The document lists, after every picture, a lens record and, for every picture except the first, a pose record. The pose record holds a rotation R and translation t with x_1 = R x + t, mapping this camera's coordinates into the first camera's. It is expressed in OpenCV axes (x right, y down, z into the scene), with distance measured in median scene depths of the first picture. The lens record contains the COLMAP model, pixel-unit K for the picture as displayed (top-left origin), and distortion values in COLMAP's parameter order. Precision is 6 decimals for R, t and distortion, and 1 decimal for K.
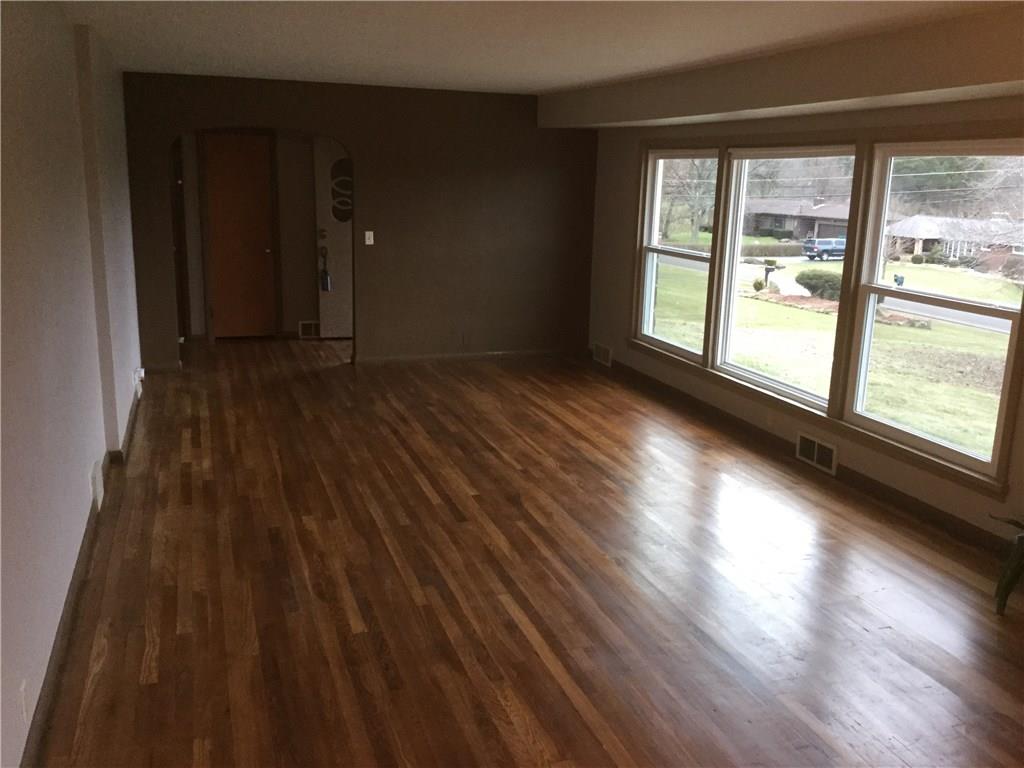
lens RADIAL K [[932.9, 0, 508.3], [0, 932.9, 389.8], [0, 0, 1]] dist [0.069741, 0.000000]
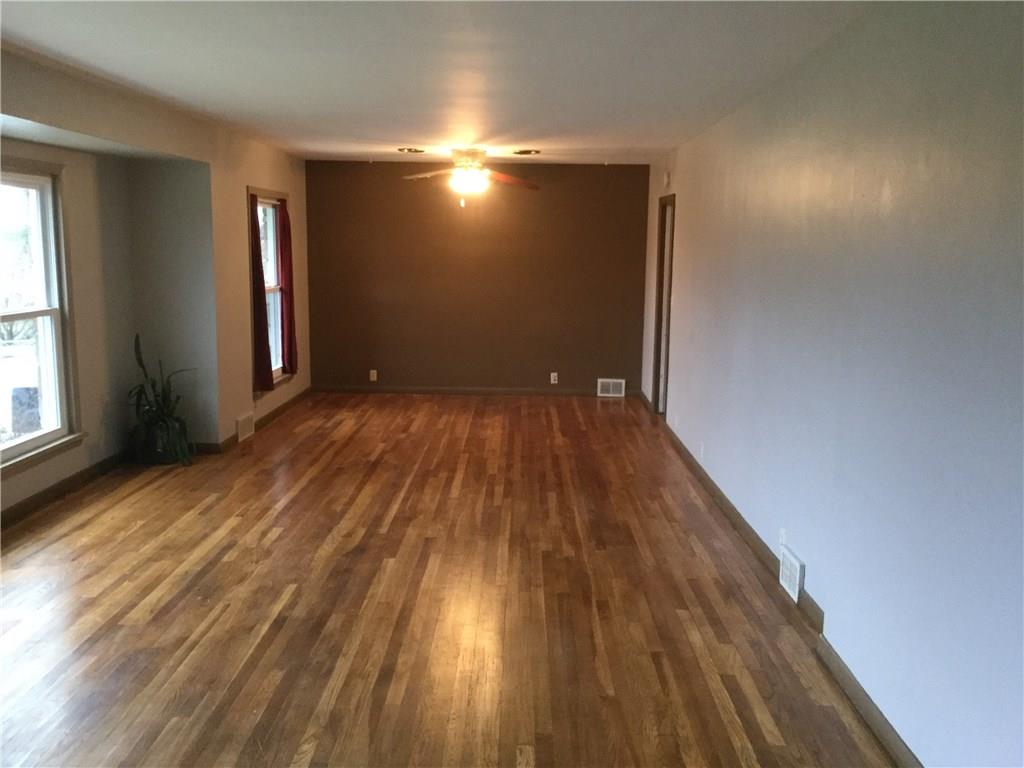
lens RADIAL K [[932.9, 0, 512.2], [0, 932.9, 380.6], [0, 0, 1]] dist [0.069741, 0.000000]
pose [[-0.944484, -0.084498, 0.317507, -0.440711], [0.037143, 0.932710, 0.358710, -0.389498], [-0.326452, 0.350589, -0.877791, 1.759780]]
